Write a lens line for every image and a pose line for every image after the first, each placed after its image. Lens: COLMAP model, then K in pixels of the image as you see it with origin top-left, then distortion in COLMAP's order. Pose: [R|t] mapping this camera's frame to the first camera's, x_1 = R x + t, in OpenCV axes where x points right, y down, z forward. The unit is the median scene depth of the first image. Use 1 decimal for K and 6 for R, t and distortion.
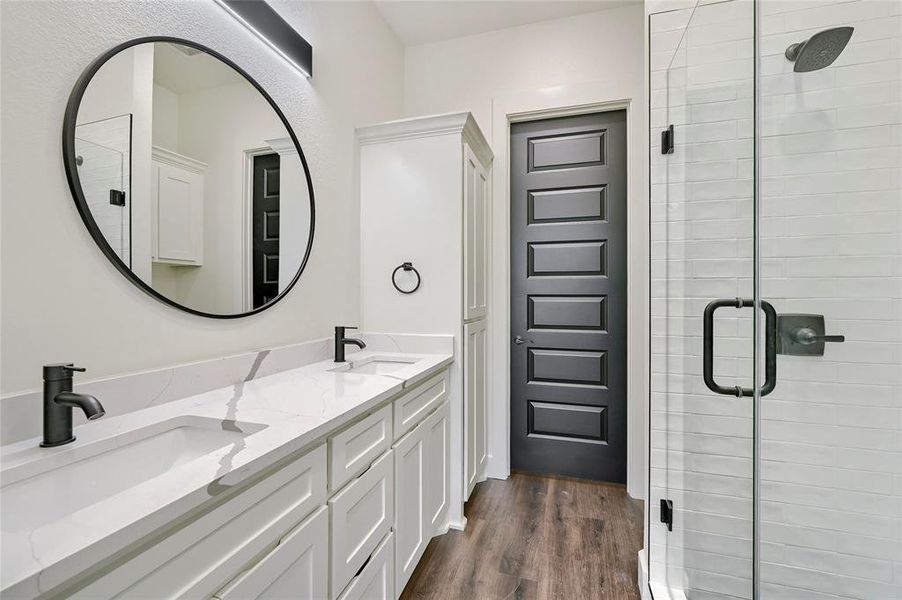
lens RADIAL K [[375.3, 0, 452.1], [0, 375.3, 295.6], [0, 0, 1]] dist [-0.003844, -0.000488]
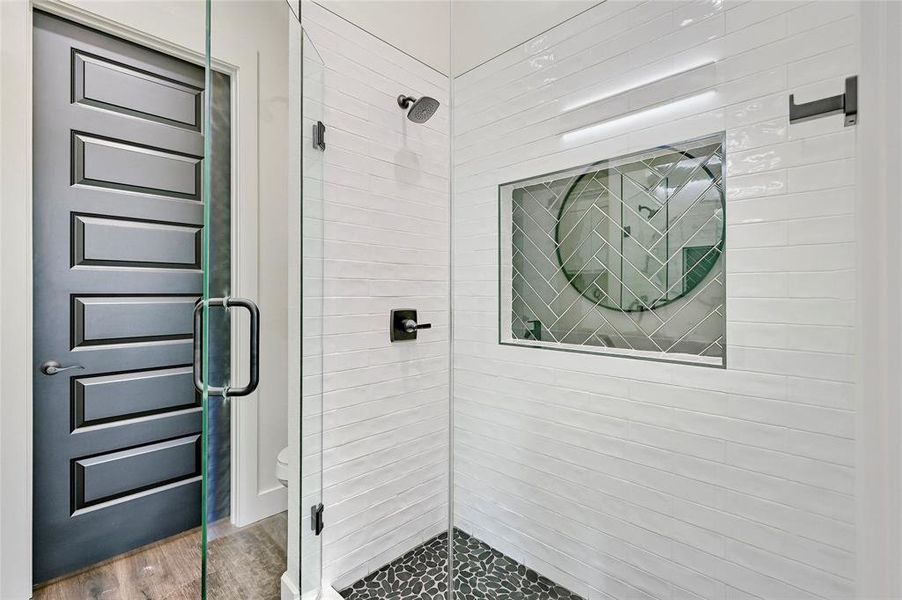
lens RADIAL K [[410.4, 0, 452.0], [0, 410.4, 295.6], [0, 0, 1]] dist [0.004687, 0.000065]
pose [[0.466790, -0.006997, 0.884341, -0.120150], [0.003859, 0.999975, 0.005875, -0.001824], [-0.884360, 0.000670, 0.466805, 0.106893]]
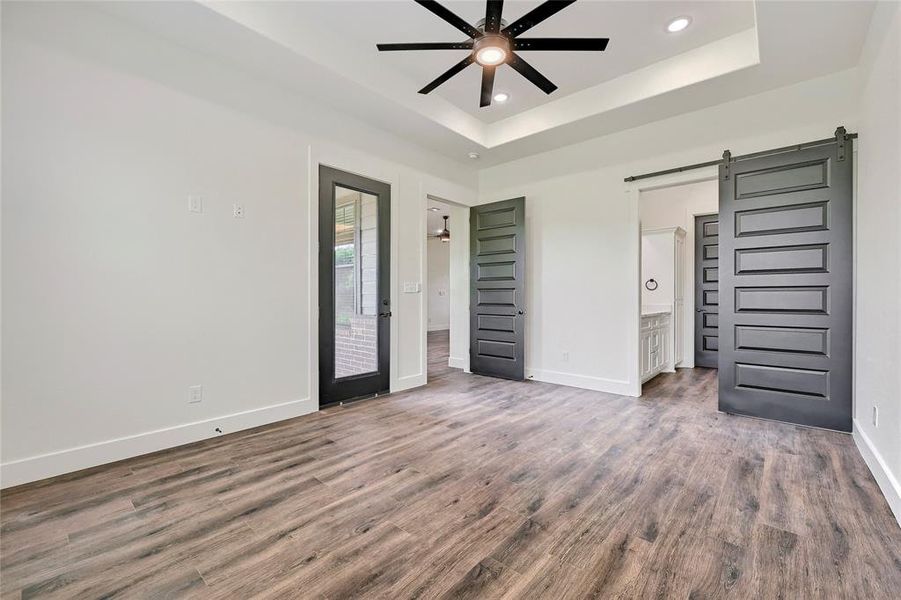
lens RADIAL K [[376.4, 0, 457.0], [0, 376.4, 299.6], [0, 0, 1]] dist [-0.000594, -0.001302]
pose [[0.910322, 0.000681, -0.413901, -0.225843], [0.001811, 0.999983, 0.005626, 0.037245], [0.413898, -0.005871, 0.910304, -1.773895]]
